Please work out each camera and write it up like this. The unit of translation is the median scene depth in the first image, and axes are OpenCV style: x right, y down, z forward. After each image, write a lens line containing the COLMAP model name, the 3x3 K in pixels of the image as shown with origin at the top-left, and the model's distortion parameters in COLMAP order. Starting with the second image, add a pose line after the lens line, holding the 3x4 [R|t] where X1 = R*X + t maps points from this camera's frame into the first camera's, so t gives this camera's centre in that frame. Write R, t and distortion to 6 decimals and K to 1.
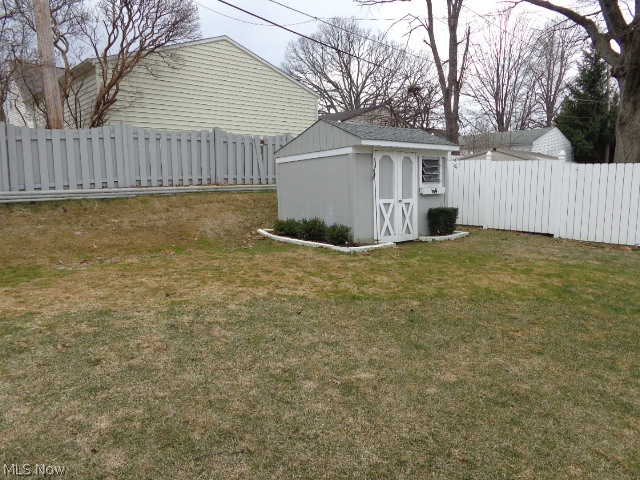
lens RADIAL K [[483.7, 0, 321.2], [0, 483.7, 239.3], [0, 0, 1]] dist [0.003763, 0.003199]
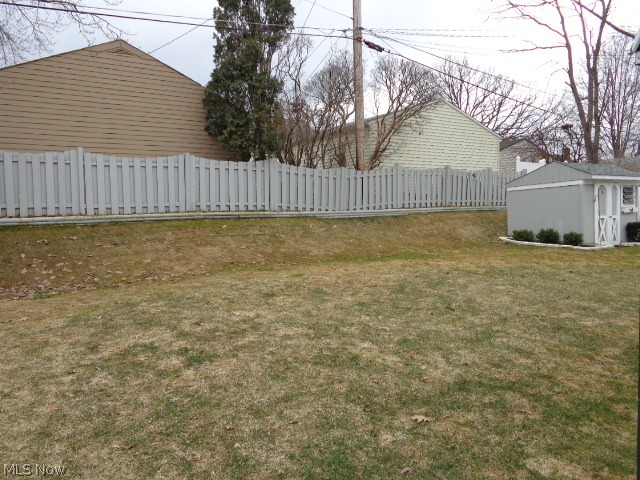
lens RADIAL K [[483.7, 0, 321.2], [0, 483.7, 239.3], [0, 0, 1]] dist [0.003763, 0.003199]
pose [[0.986963, 0.005124, -0.160867, -0.412598], [-0.013186, 0.998708, -0.049086, 0.062406], [0.160408, 0.050567, 0.985755, -0.492317]]
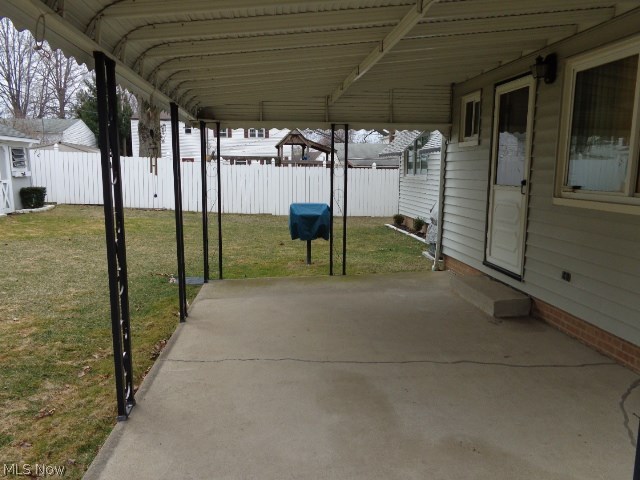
lens RADIAL K [[483.7, 0, 321.2], [0, 483.7, 239.3], [0, 0, 1]] dist [0.003763, 0.003199]
pose [[0.603388, -0.100777, 0.791054, -0.321171], [0.079278, 0.994649, 0.066244, 0.049039], [-0.793497, 0.022743, 0.608149, -0.398559]]
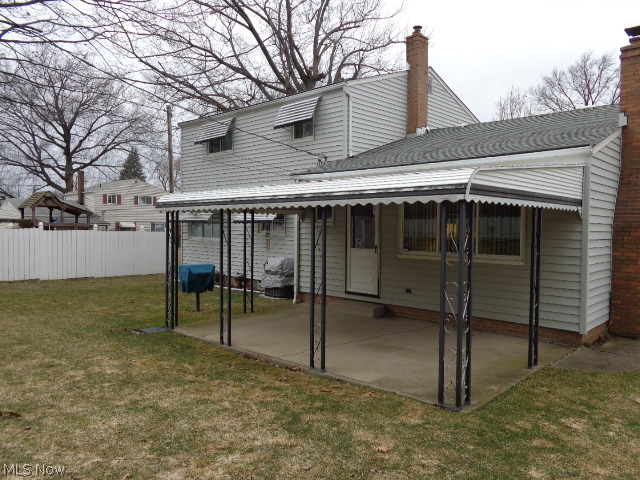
lens RADIAL K [[483.7, 0, 321.2], [0, 483.7, 239.3], [0, 0, 1]] dist [0.003763, 0.003199]
pose [[-0.045116, -0.018986, 0.998801, -0.774413], [0.112148, 0.993403, 0.023949, -0.011976], [-0.992667, 0.113094, -0.042689, -0.108155]]
